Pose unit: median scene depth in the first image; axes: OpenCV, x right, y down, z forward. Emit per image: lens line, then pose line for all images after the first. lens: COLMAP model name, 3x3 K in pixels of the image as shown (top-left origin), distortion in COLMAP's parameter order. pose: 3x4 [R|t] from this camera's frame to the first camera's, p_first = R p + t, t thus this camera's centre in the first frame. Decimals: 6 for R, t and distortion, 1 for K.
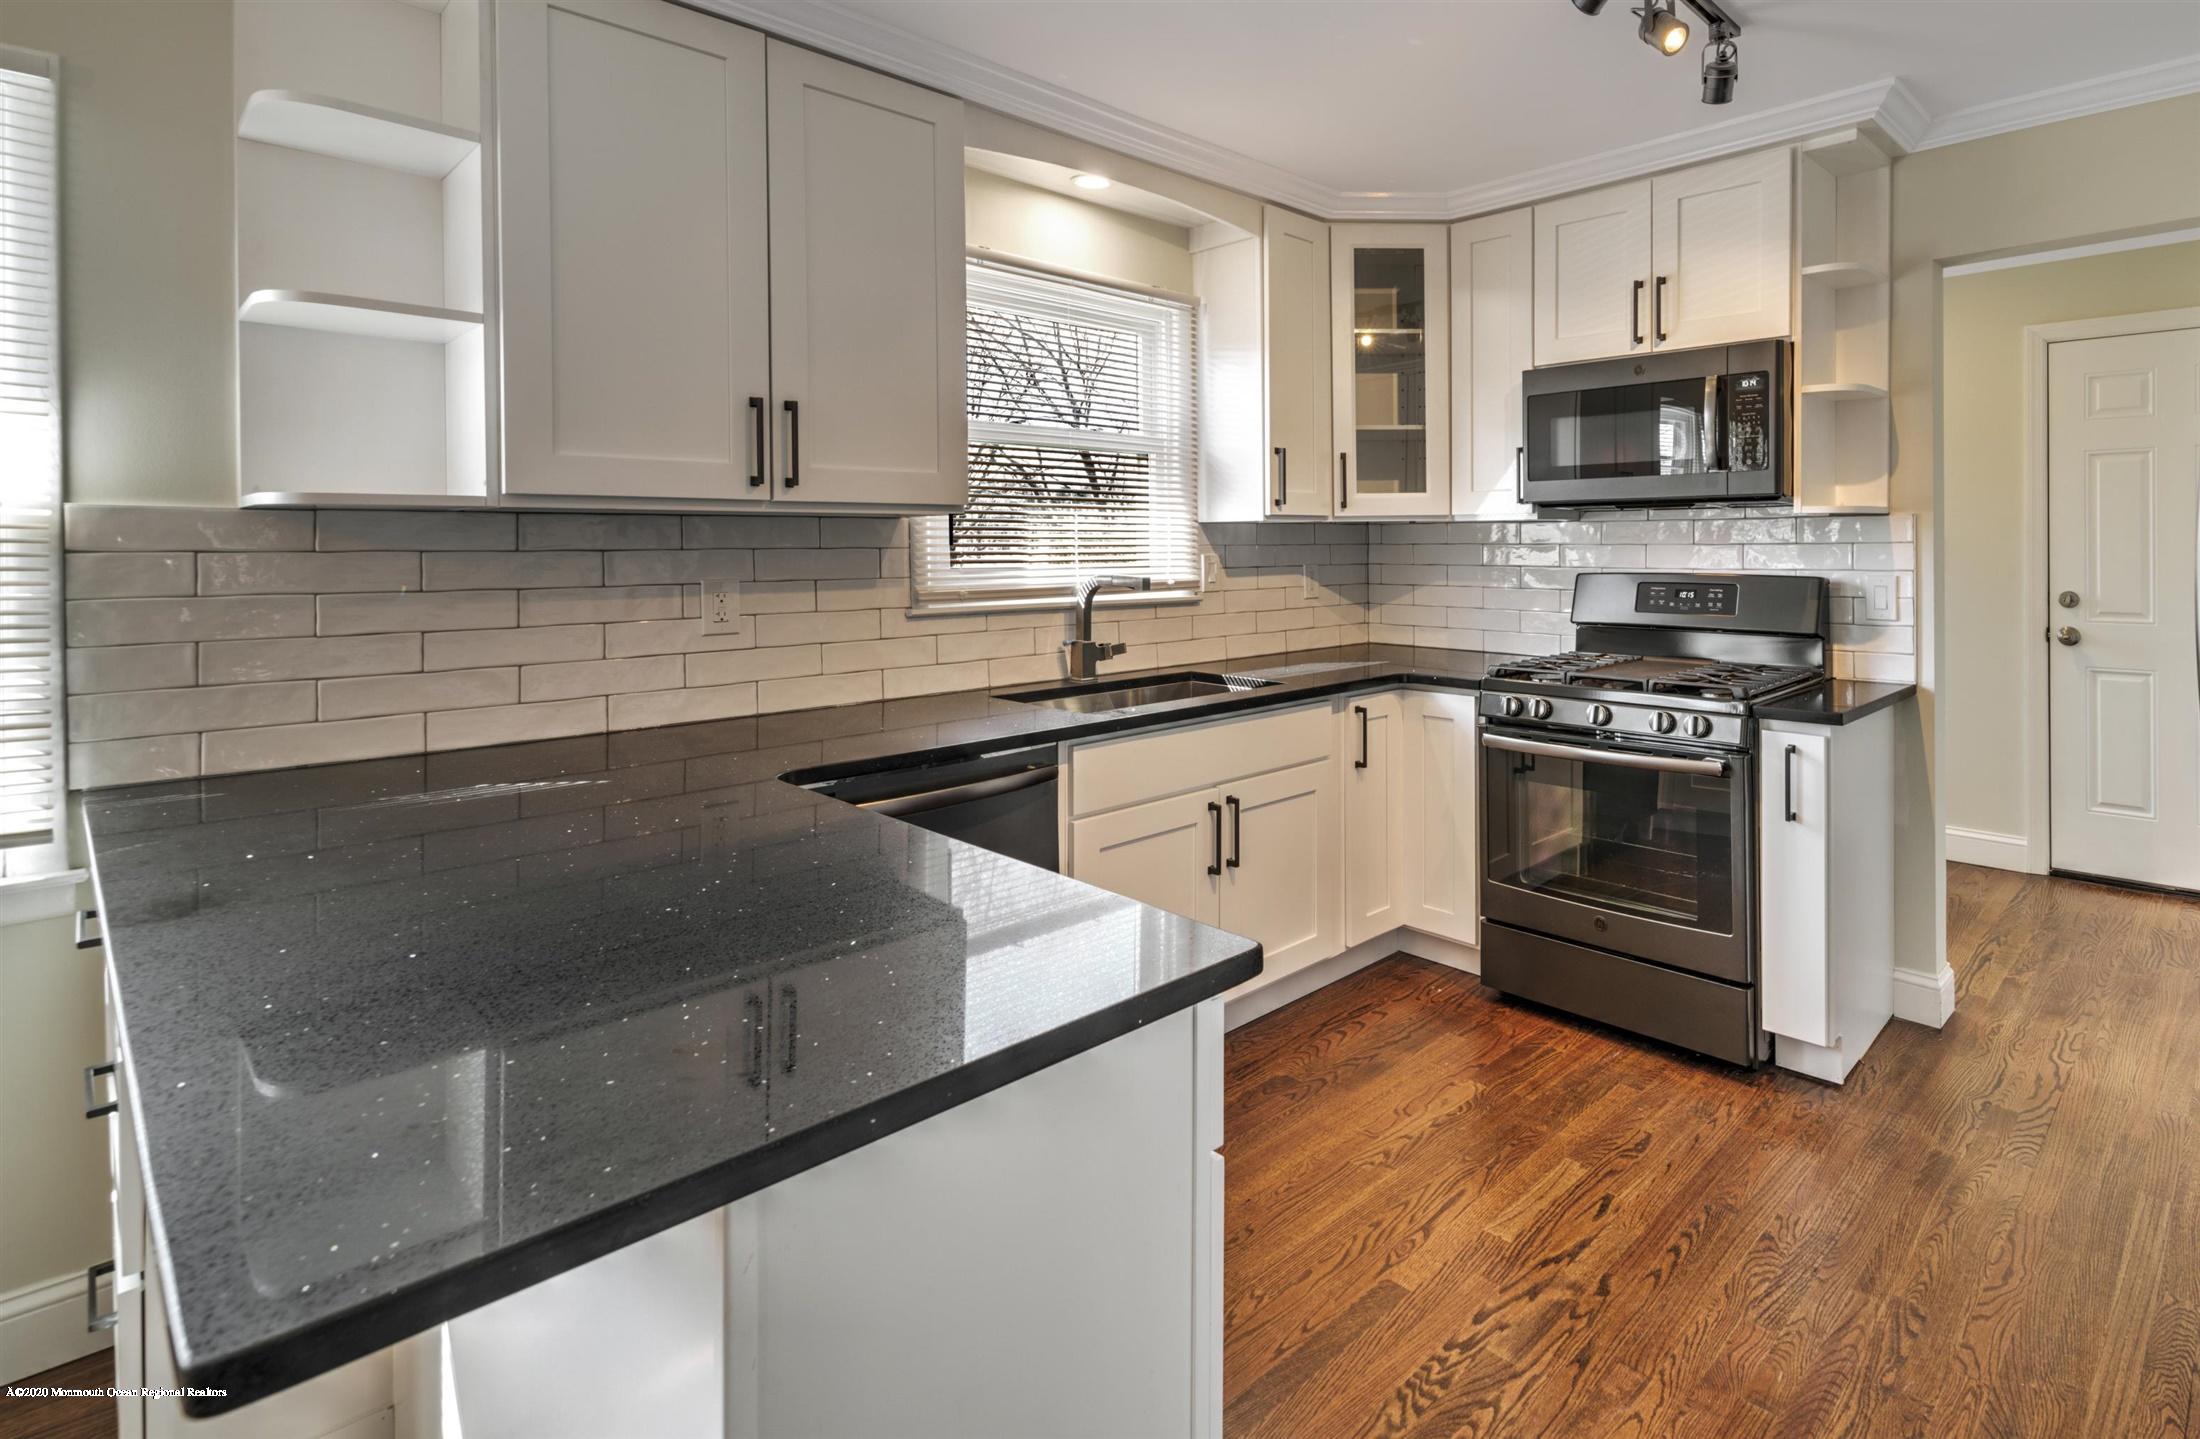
lens RADIAL K [[1107.2, 0, 1288.2], [0, 1107.2, 550.3], [0, 0, 1]] dist [0.011611, -0.001110]
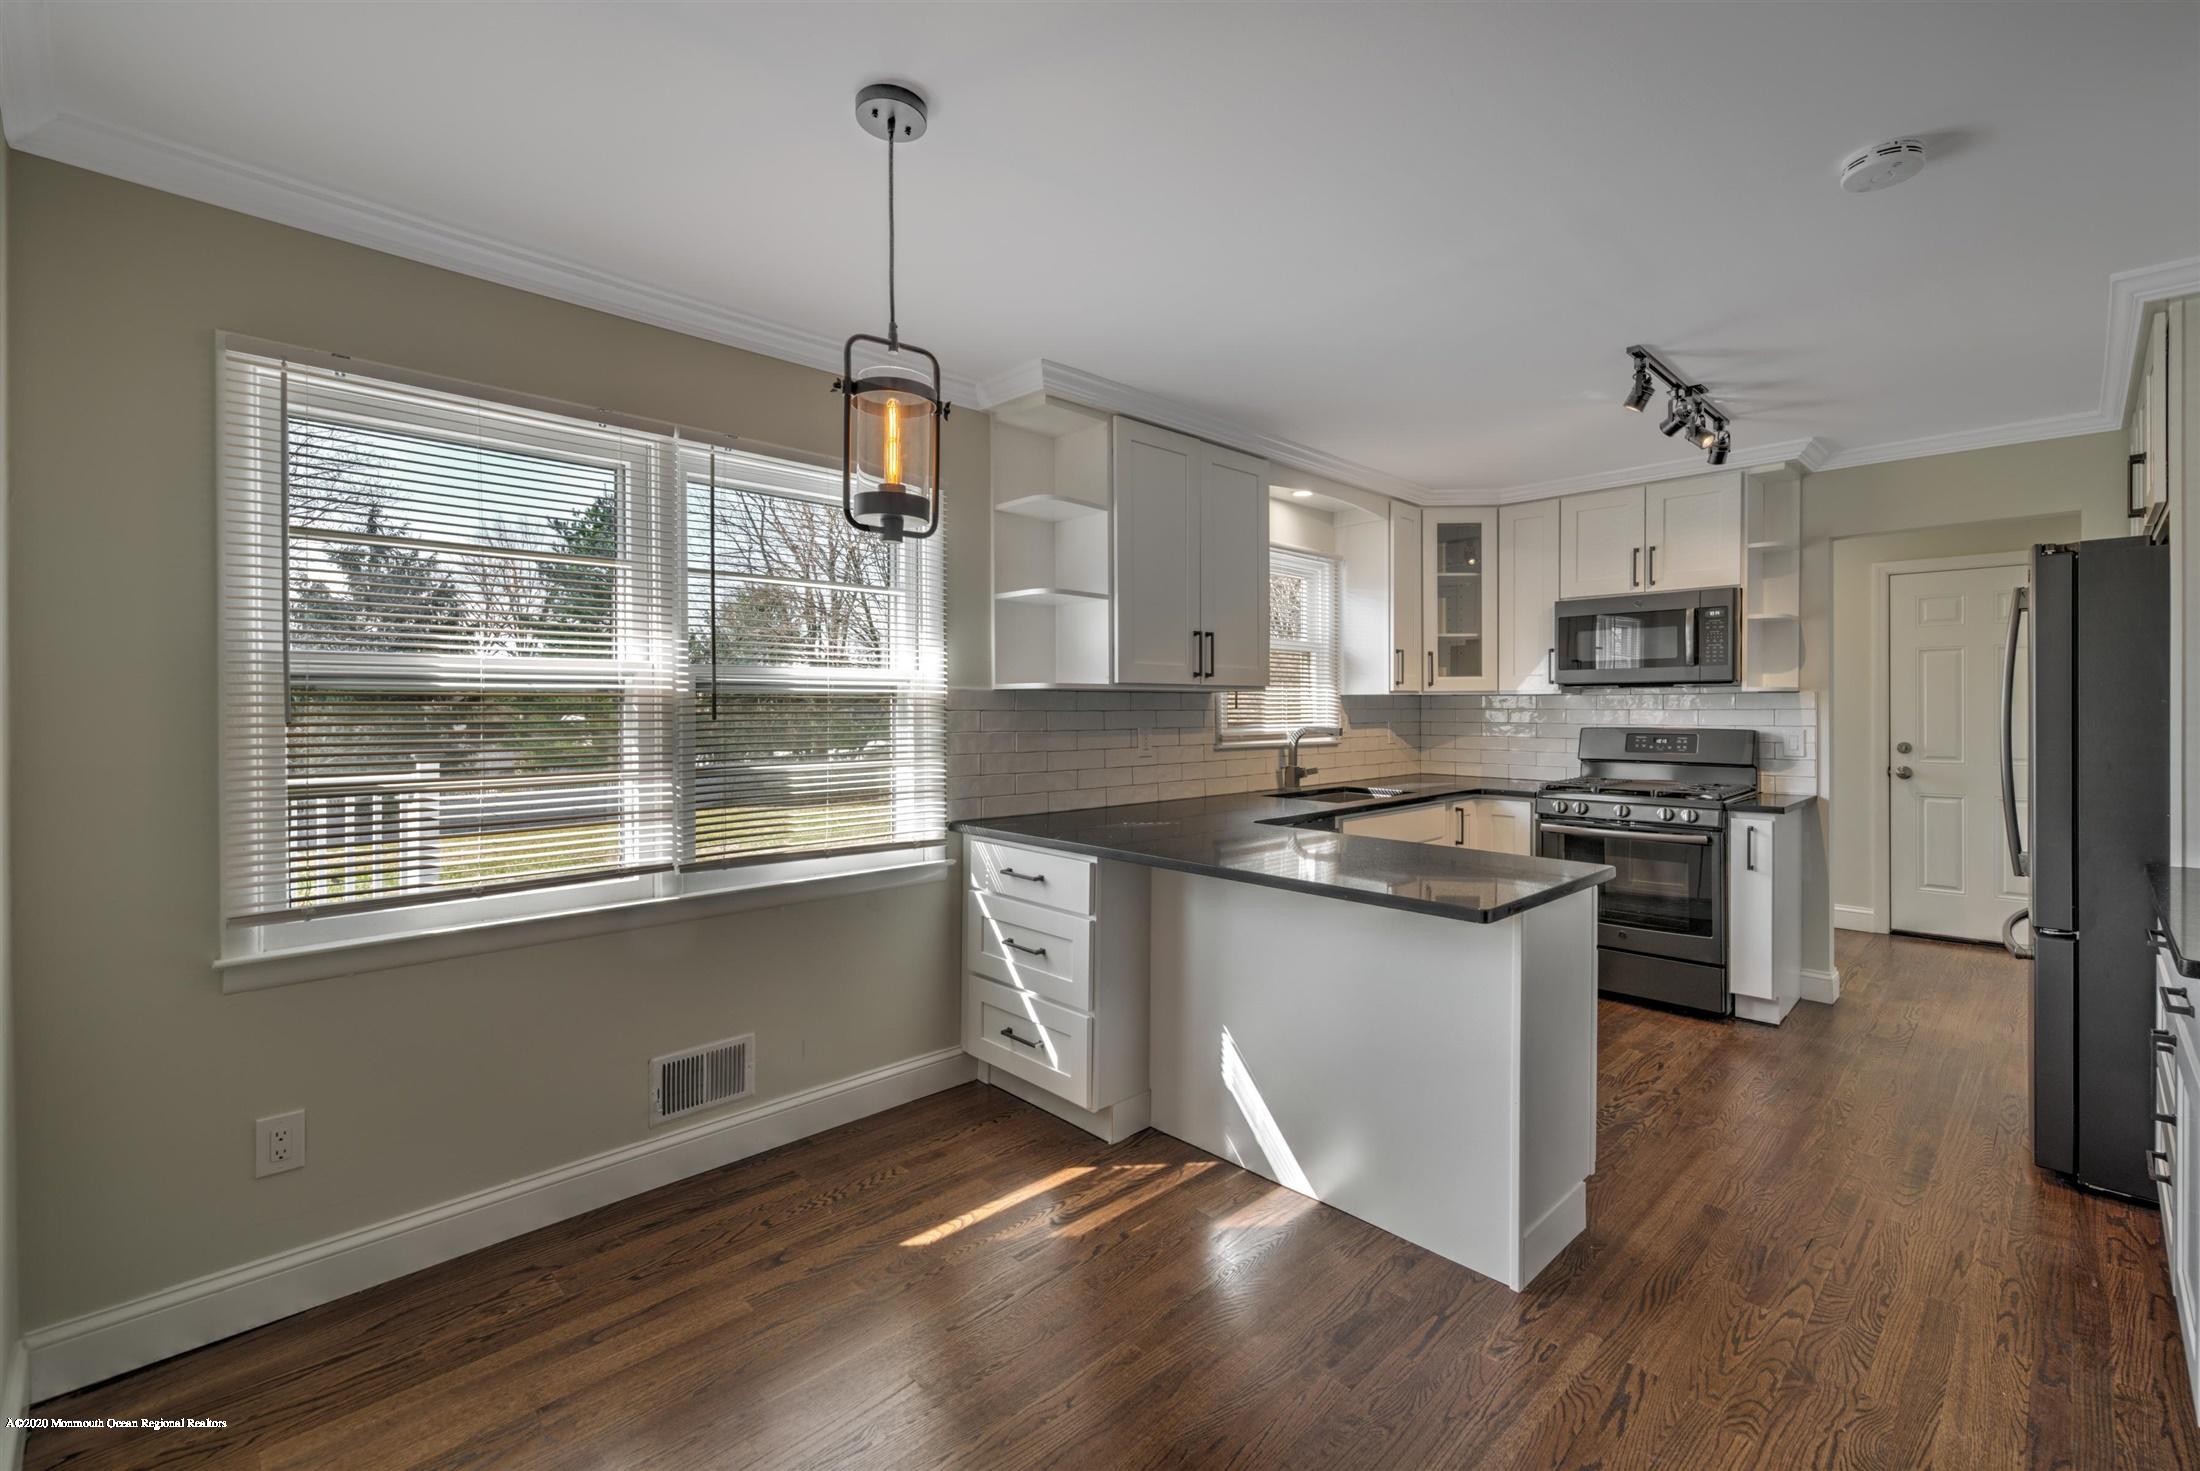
lens RADIAL K [[950.7, 0, 1110.4], [0, 950.7, 710.9], [0, 0, 1]] dist [0.022114, -0.010622]
pose [[0.998411, 0.003673, -0.056236, -0.392259], [-0.003836, 0.999989, -0.002799, 0.003740], [0.056225, 0.003011, 0.998414, -0.467085]]
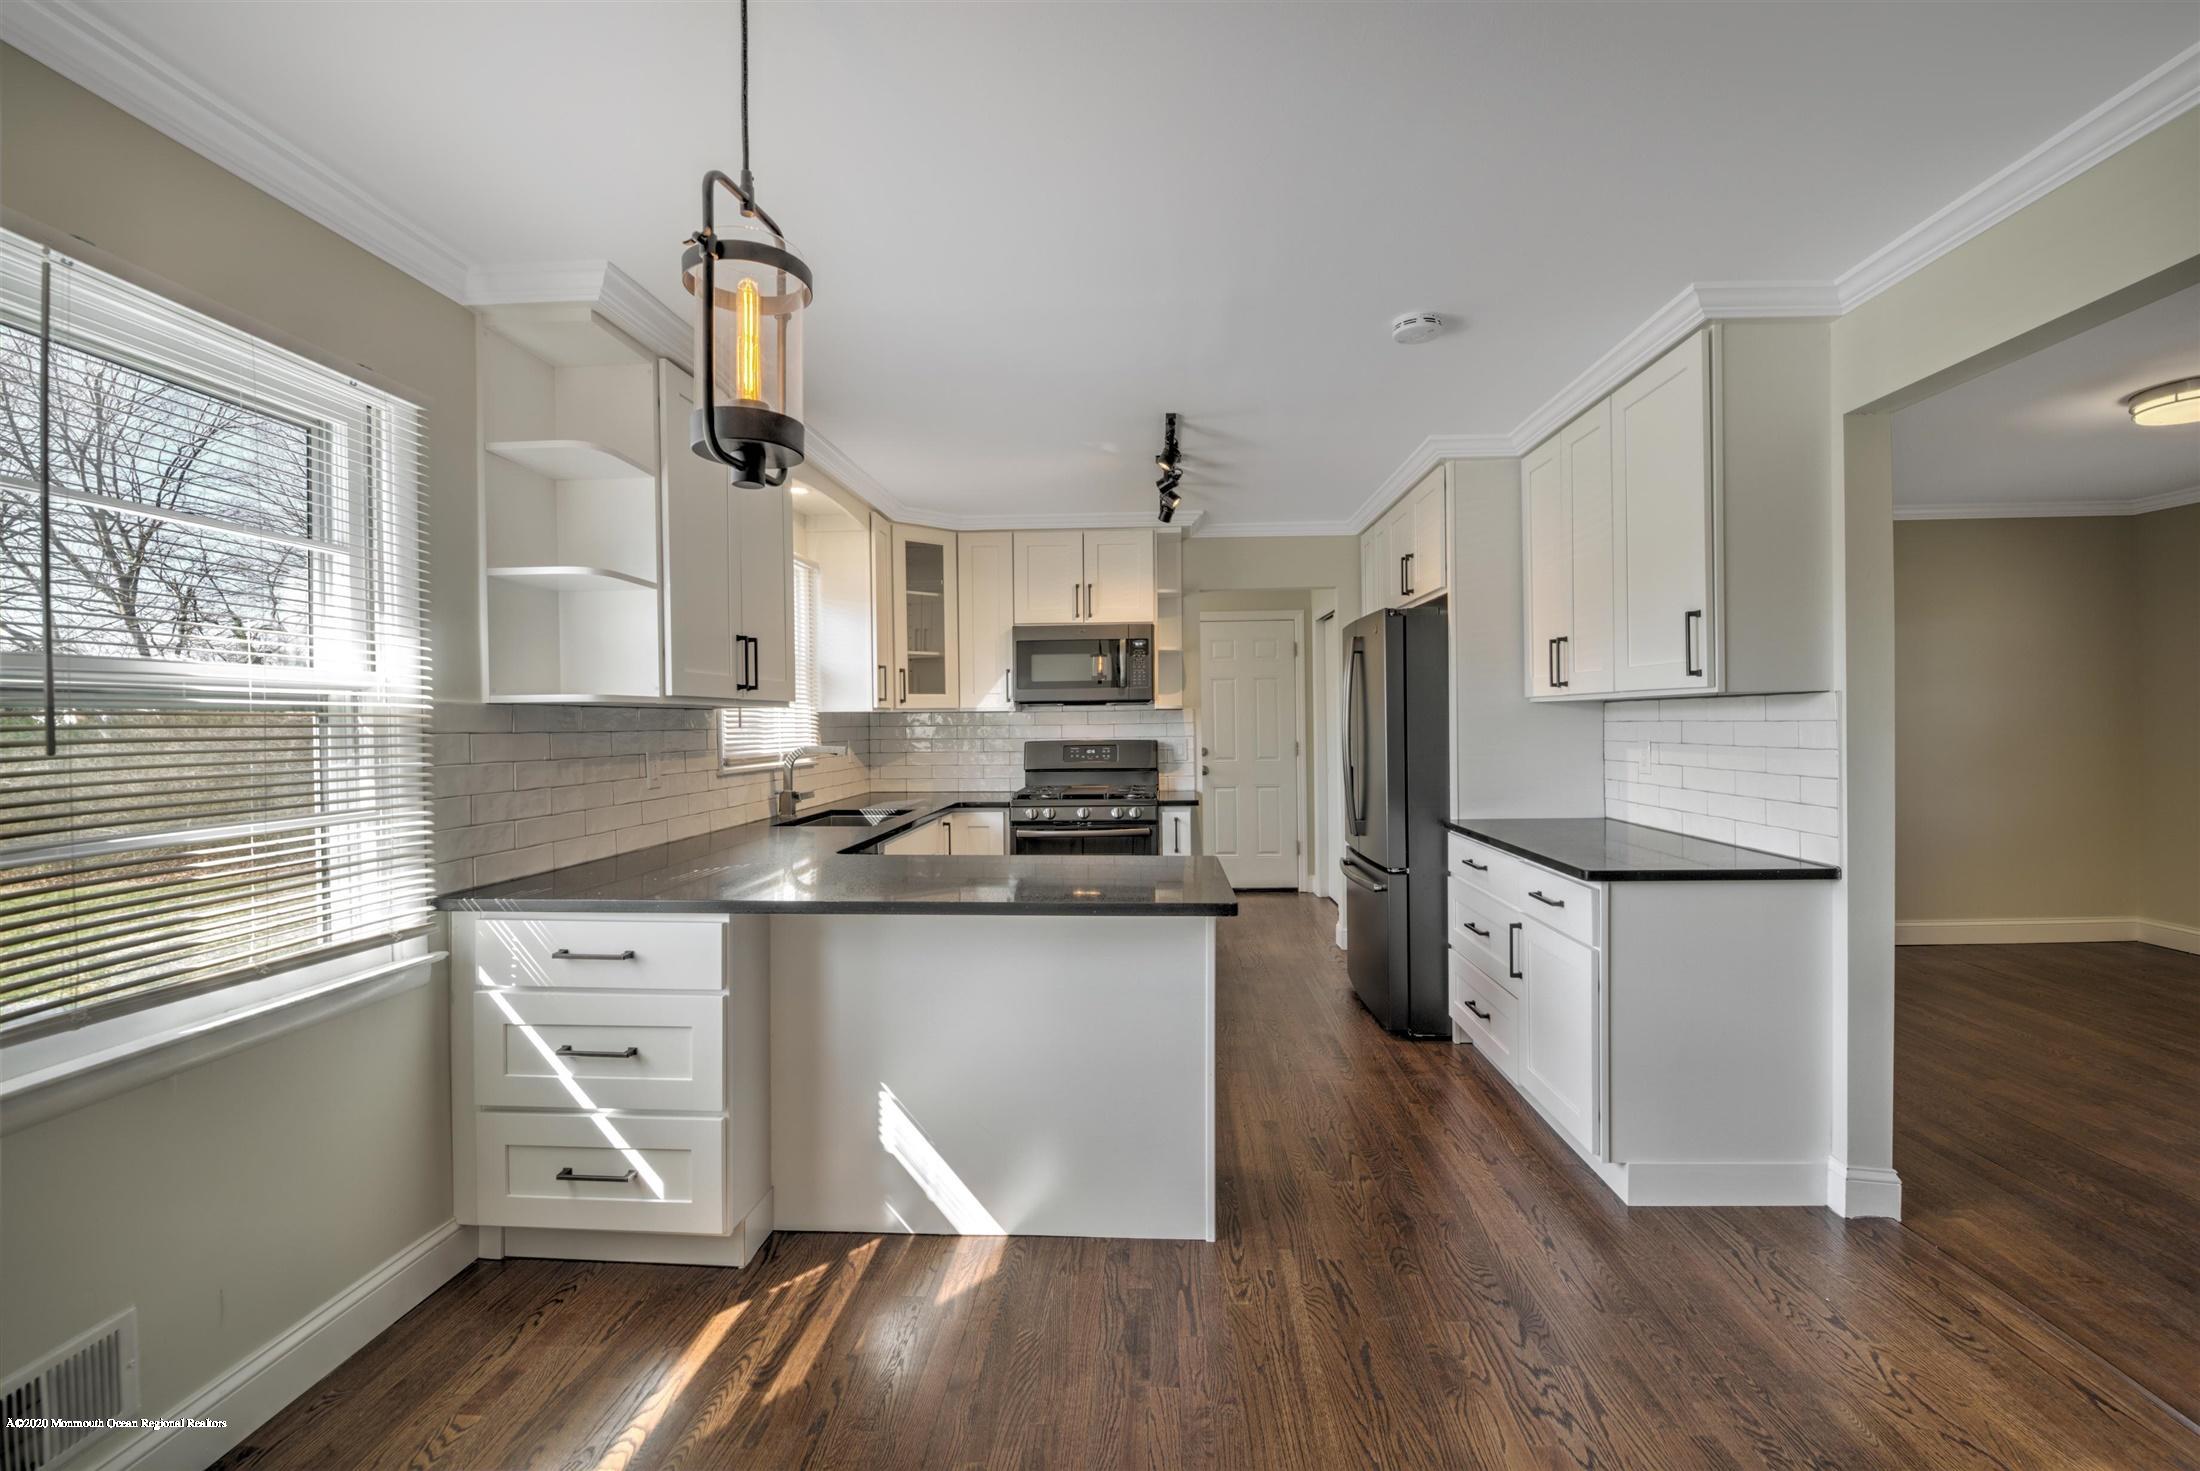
lens RADIAL K [[959.1, 0, 1121.9], [0, 959.1, 729.7], [0, 0, 1]] dist [-0.004077, -0.000717]
pose [[0.770817, -0.009482, 0.636987, -0.688614], [0.012504, 0.999922, -0.000247, 0.004808], [-0.636934, 0.008155, 0.770875, -0.309243]]
